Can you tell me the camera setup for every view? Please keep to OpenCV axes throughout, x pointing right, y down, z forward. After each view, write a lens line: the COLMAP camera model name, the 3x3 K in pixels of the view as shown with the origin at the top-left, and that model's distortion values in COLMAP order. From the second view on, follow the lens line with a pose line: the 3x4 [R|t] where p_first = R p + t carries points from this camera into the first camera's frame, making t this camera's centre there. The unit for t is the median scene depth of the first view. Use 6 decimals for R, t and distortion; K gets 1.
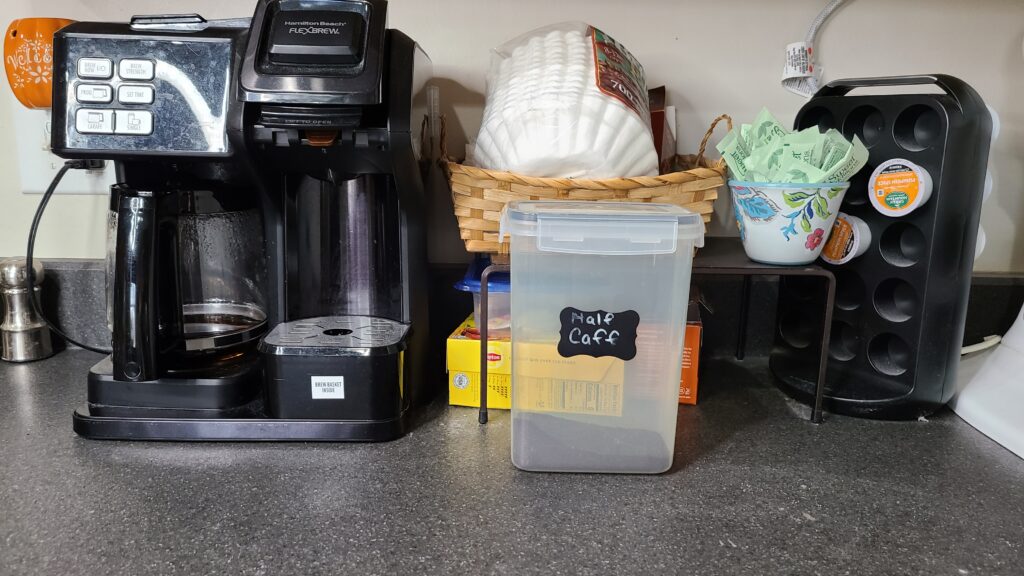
lens RADIAL K [[772.4, 0, 509.5], [0, 772.4, 281.1], [0, 0, 1]] dist [0.006850, 0.000883]
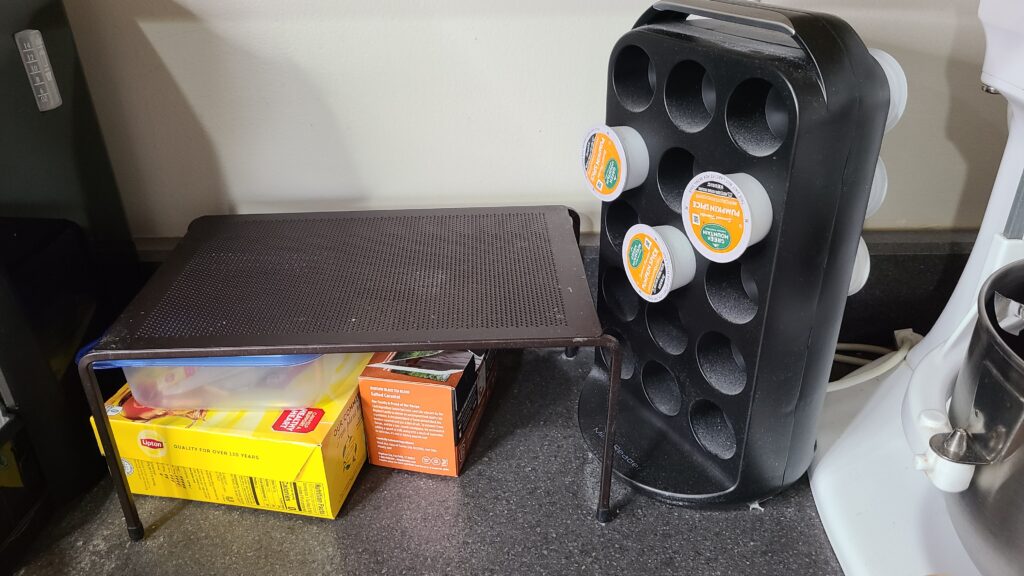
lens RADIAL K [[769.7, 0, 505.2], [0, 769.7, 289.1], [0, 0, 1]] dist [0.020863, -0.010285]
pose [[0.998980, -0.019774, -0.040602, 0.338784], [0.031020, 0.953850, 0.298678, -0.243528], [0.032822, -0.299633, 0.953490, 0.371071]]
